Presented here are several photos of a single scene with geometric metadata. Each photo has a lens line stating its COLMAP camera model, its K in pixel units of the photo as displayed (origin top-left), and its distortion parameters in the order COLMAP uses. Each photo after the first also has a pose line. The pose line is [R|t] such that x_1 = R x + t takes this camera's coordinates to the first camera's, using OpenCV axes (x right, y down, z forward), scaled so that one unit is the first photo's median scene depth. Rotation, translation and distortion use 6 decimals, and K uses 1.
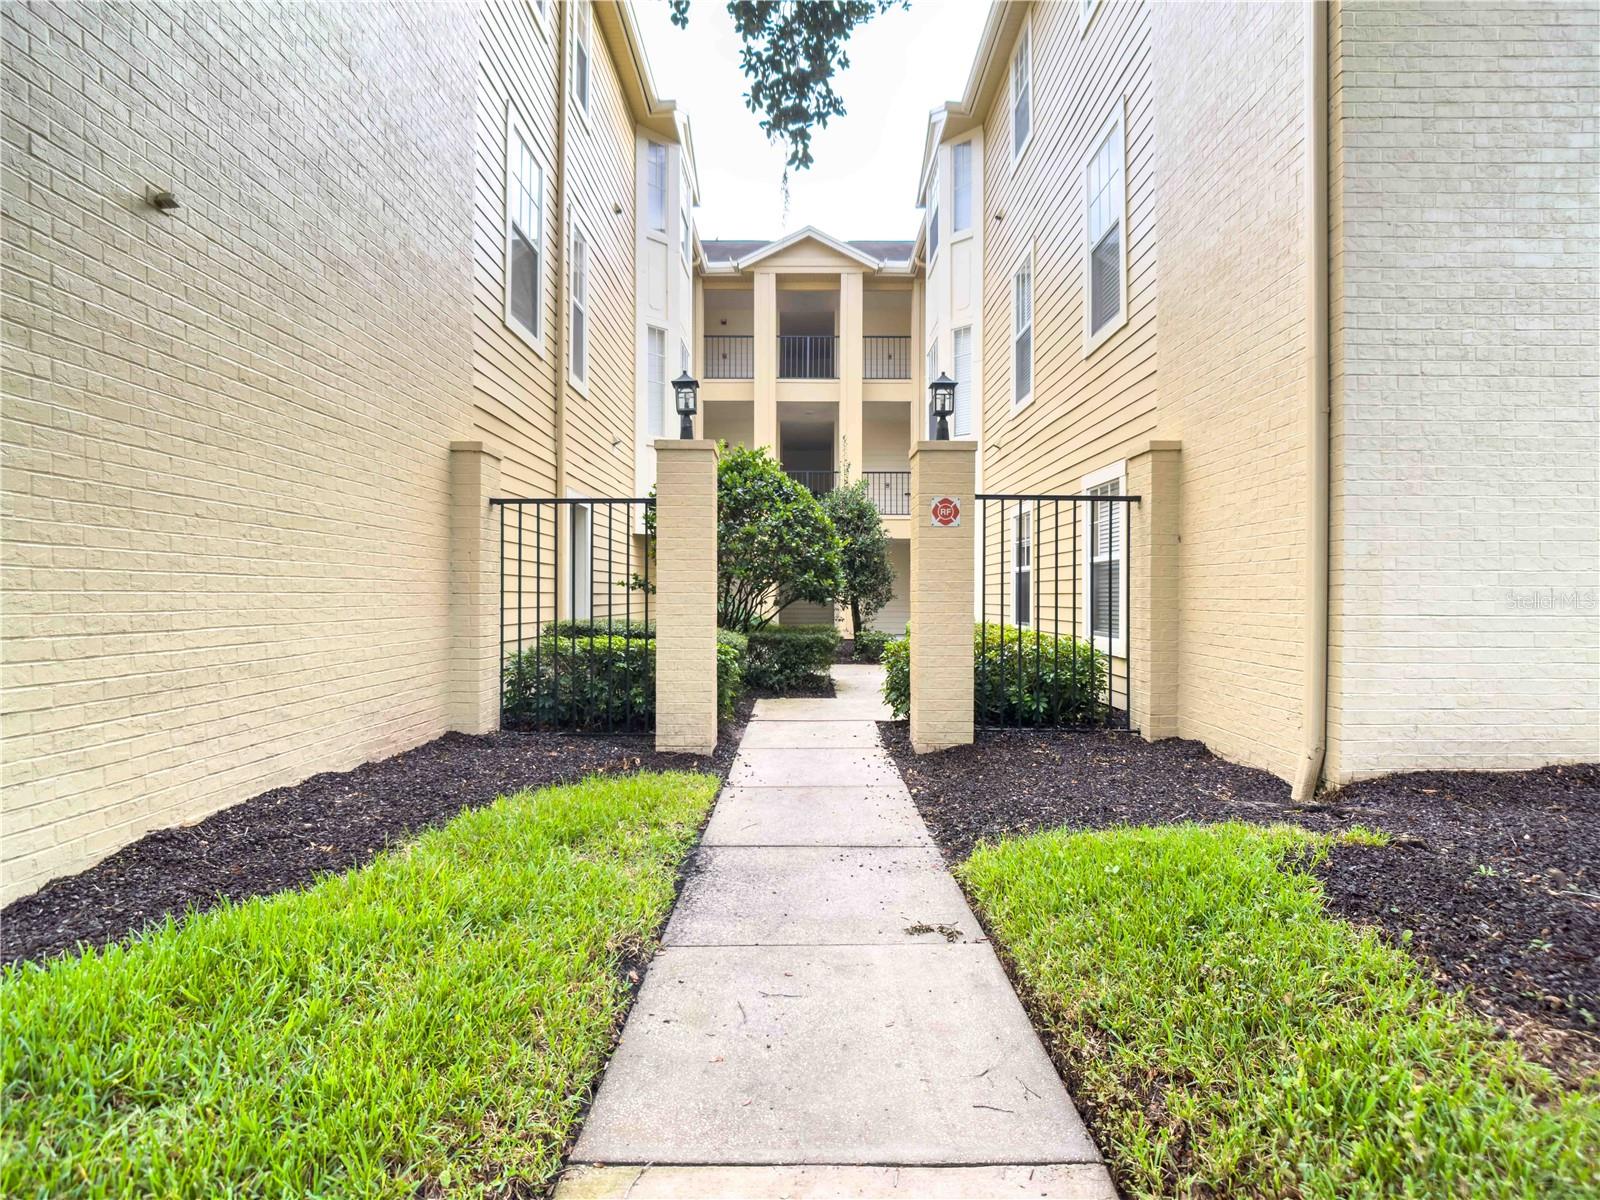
lens RADIAL K [[856.8, 0, 806.1], [0, 856.8, 598.4], [0, 0, 1]] dist [-0.049889, 0.022818]
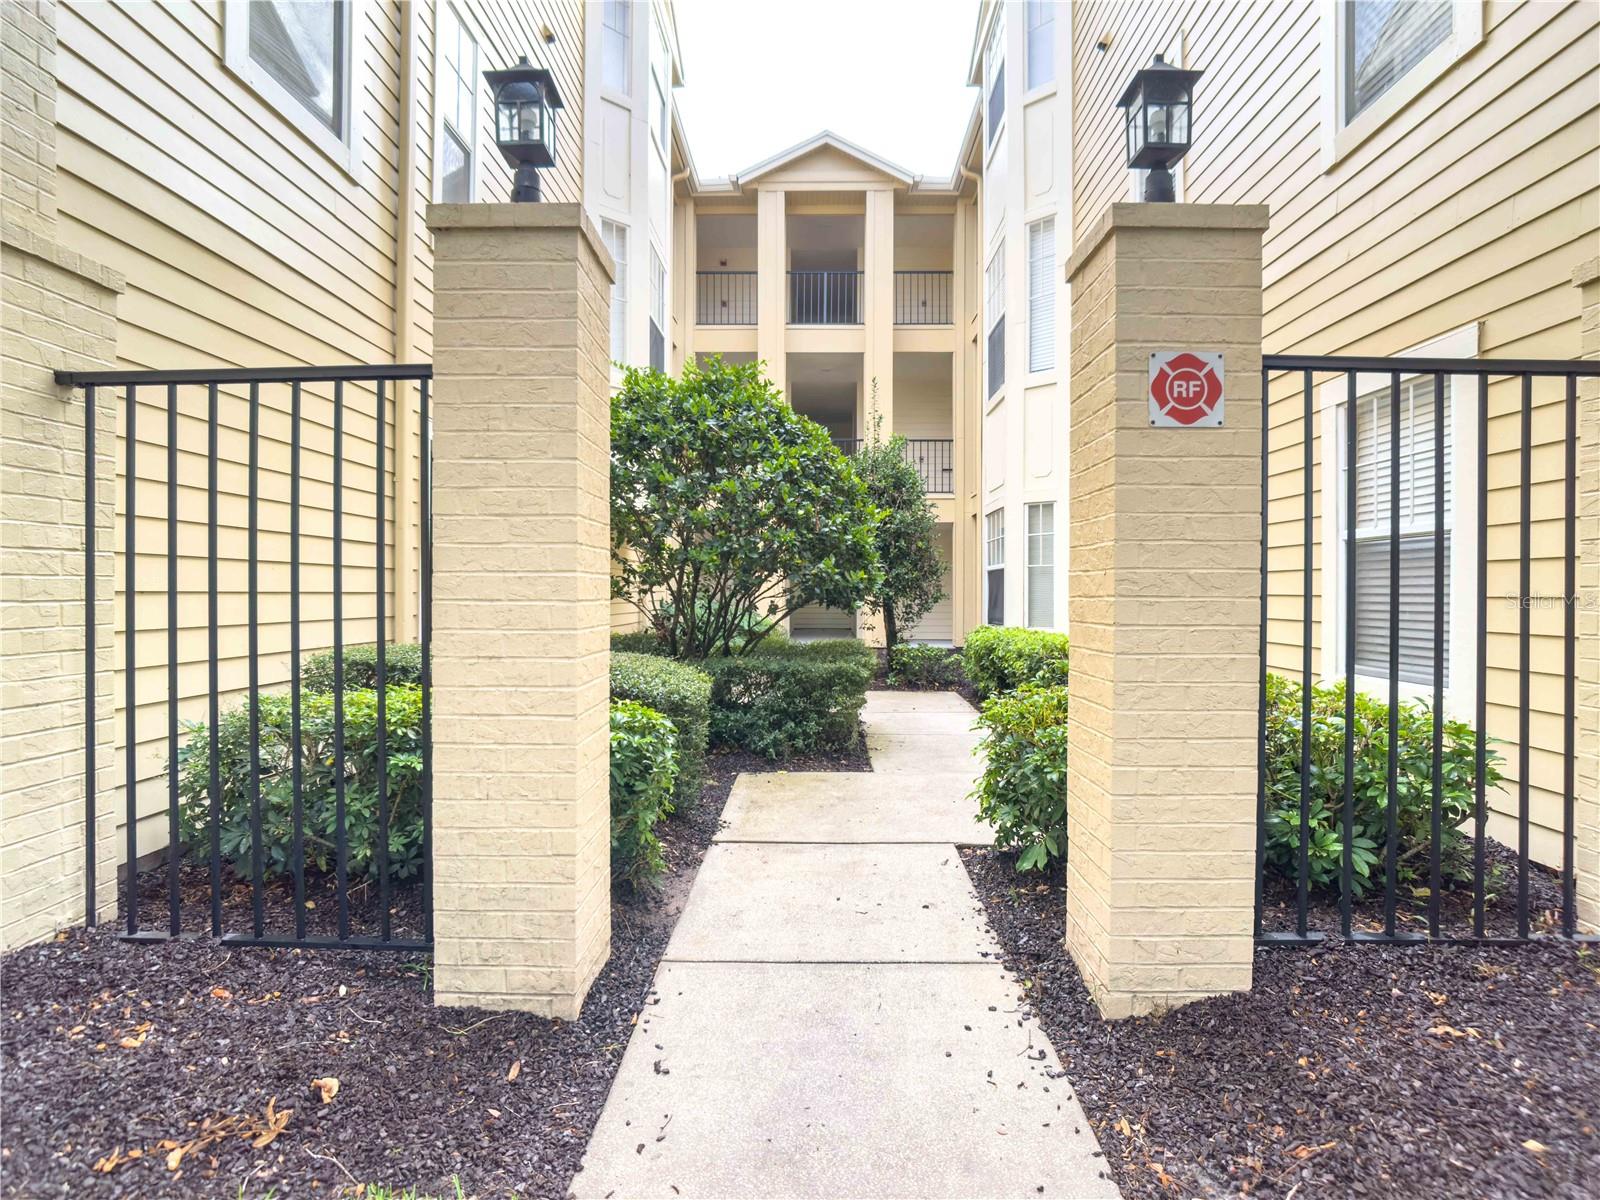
lens RADIAL K [[856.8, 0, 806.1], [0, 856.8, 598.4], [0, 0, 1]] dist [-0.049889, 0.022818]
pose [[0.999804, 0.001040, -0.019787, 0.000681], [-0.000931, 0.999984, 0.005524, -0.004564], [0.019793, -0.005505, 0.999789, 0.293031]]
